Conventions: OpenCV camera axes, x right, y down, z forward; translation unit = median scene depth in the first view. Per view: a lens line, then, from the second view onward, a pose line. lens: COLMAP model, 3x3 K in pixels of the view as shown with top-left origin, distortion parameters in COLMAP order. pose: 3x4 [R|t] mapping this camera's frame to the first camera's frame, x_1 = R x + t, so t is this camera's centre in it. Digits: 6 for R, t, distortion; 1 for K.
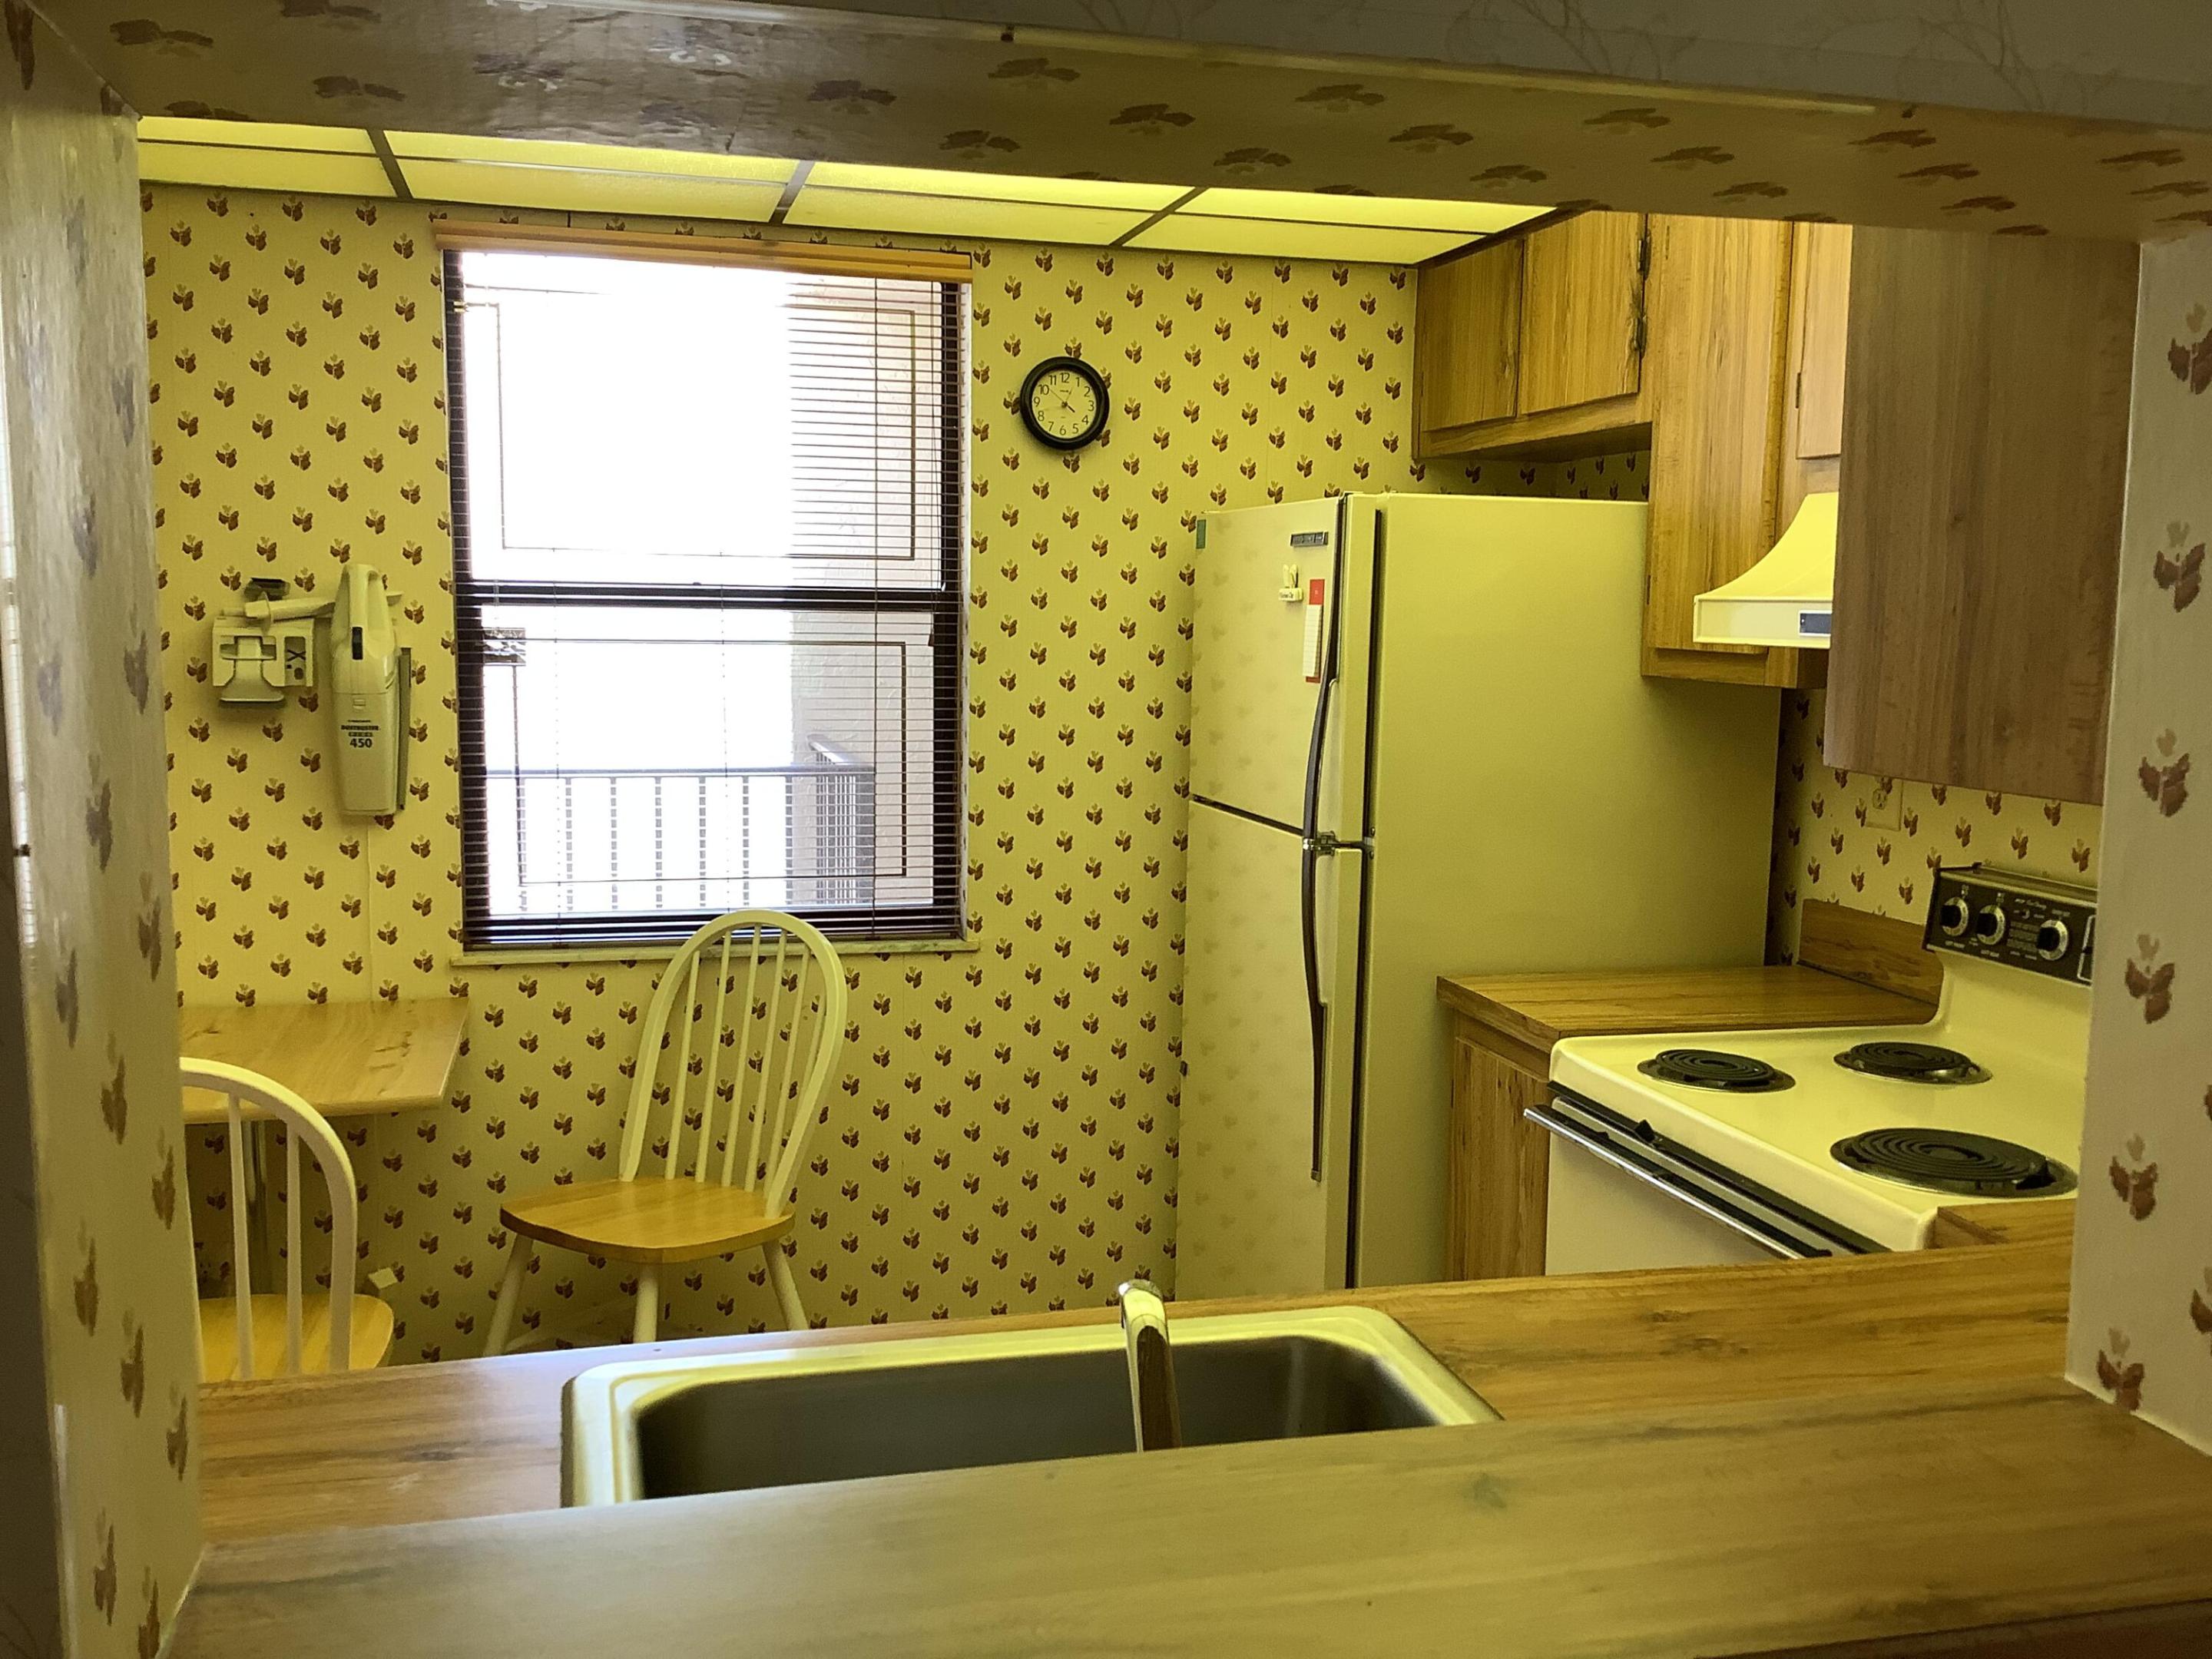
lens RADIAL K [[1993.3, 0, 1114.3], [0, 1993.3, 835.0], [0, 0, 1]] dist [0.119197, -0.250894]
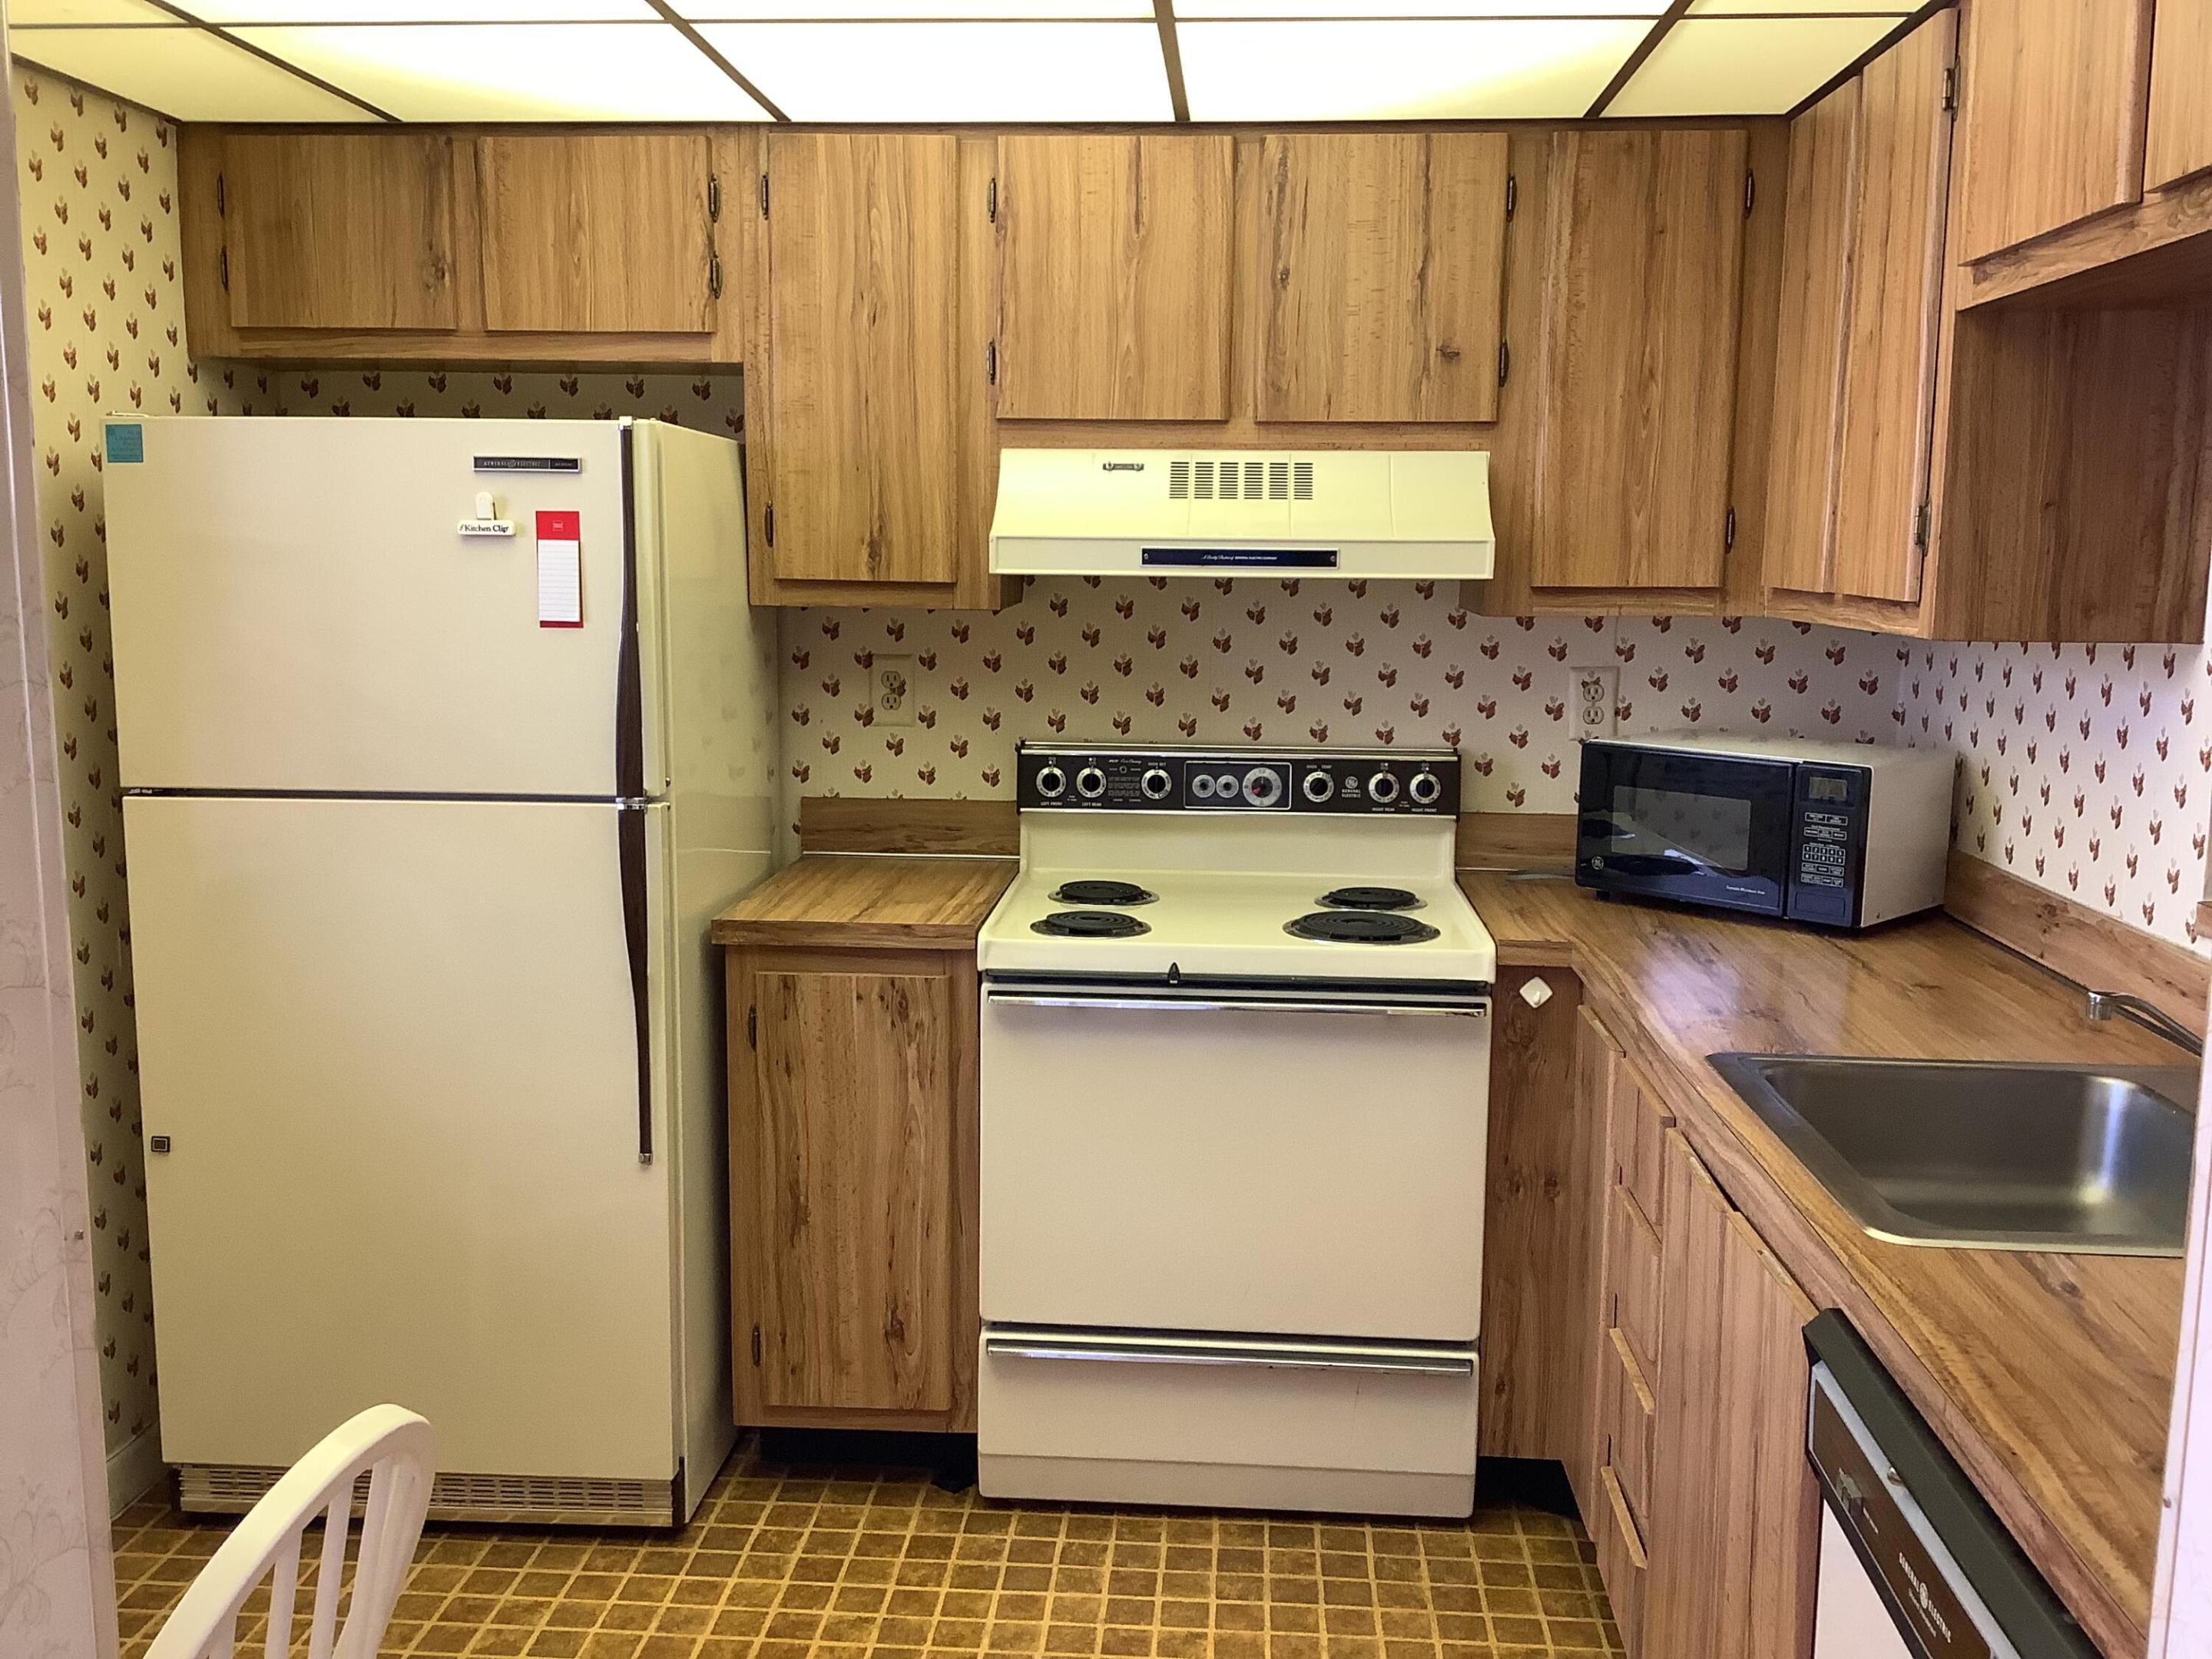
lens RADIAL K [[1993.3, 0, 1114.3], [0, 1993.3, 835.0], [0, 0, 1]] dist [0.119197, -0.250894]
pose [[0.327150, -0.152034, 0.932662, -0.708972], [0.107445, 0.986557, 0.123131, -0.073122], [-0.938844, 0.059928, 0.339087, 0.493208]]
